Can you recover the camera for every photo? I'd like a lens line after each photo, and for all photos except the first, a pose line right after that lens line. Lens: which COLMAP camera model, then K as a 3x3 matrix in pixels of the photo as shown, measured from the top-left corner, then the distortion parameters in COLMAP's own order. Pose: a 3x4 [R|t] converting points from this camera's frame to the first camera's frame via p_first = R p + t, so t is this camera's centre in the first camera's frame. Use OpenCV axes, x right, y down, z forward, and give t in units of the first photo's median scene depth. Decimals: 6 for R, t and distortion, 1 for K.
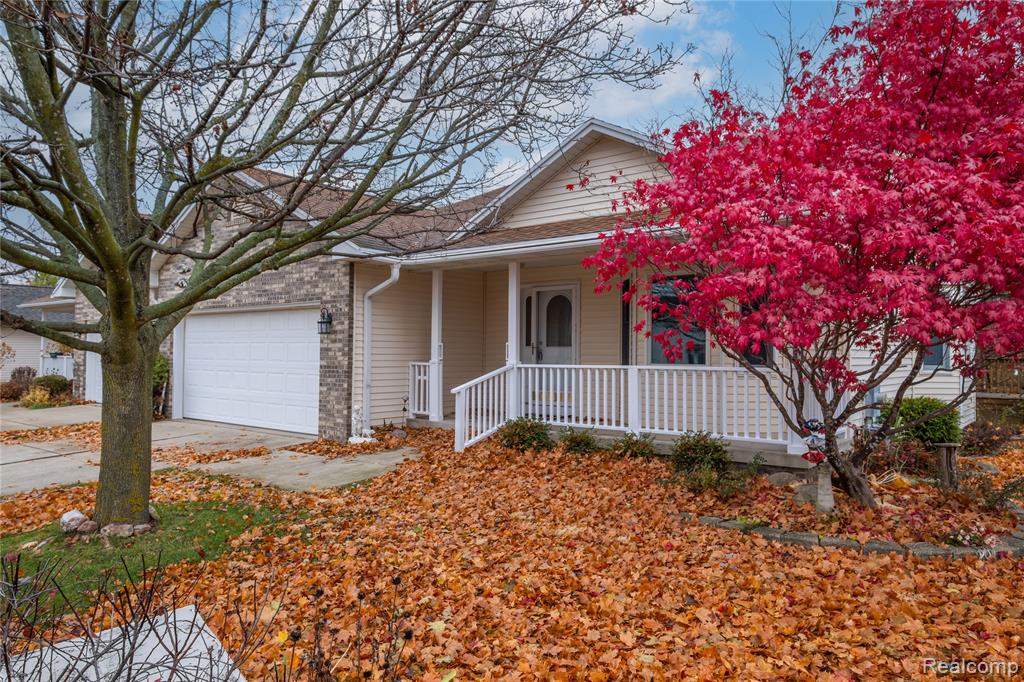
lens RADIAL K [[800.6, 0, 511.0], [0, 800.6, 339.8], [0, 0, 1]] dist [0.068246, 0.001416]
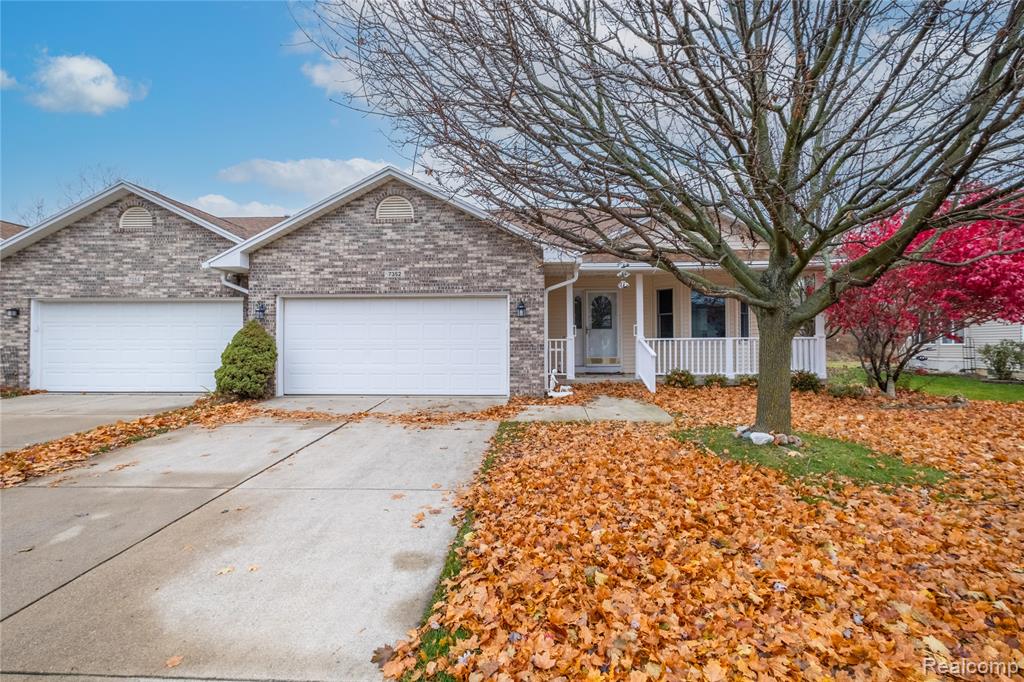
lens RADIAL K [[492.2, 0, 510.5], [0, 492.2, 337.1], [0, 0, 1]] dist [0.001193, -0.000131]
pose [[0.746055, 0.000887, 0.665883, -0.775748], [-0.001803, 0.999998, 0.000687, 0.024838], [-0.665882, -0.001713, 0.746055, 0.402293]]
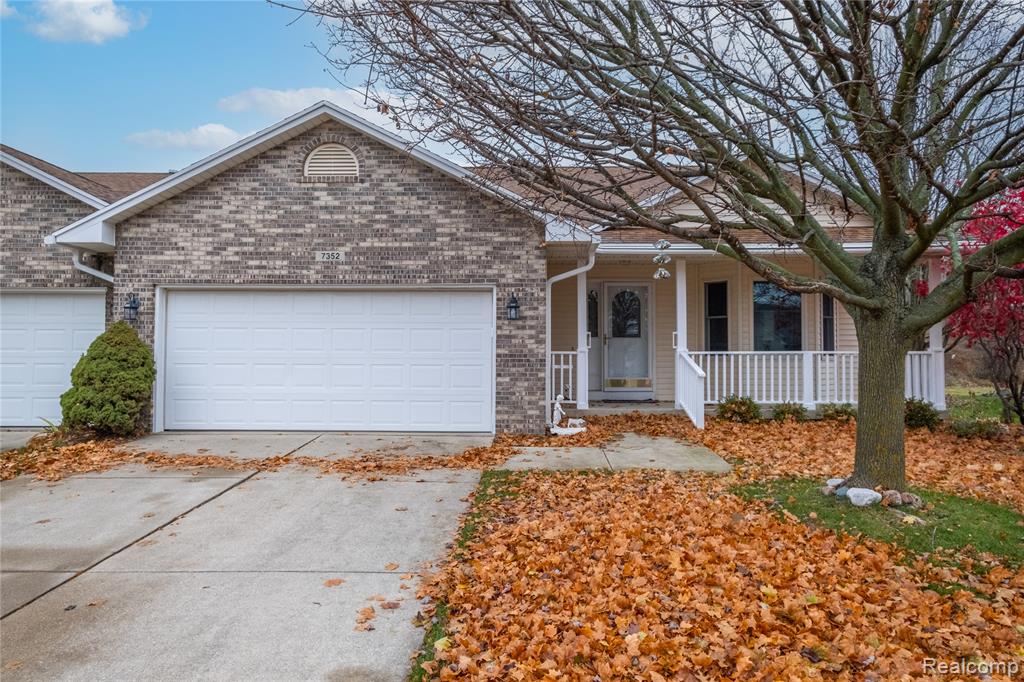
lens RADIAL K [[698.7, 0, 512.8], [0, 698.7, 336.5], [0, 0, 1]] dist [0.018154, 0.002660]
pose [[0.727123, 0.018340, 0.686262, -0.773123], [-0.008816, 0.999810, -0.017380, 0.025622], [-0.686451, 0.006587, 0.727147, 0.412263]]
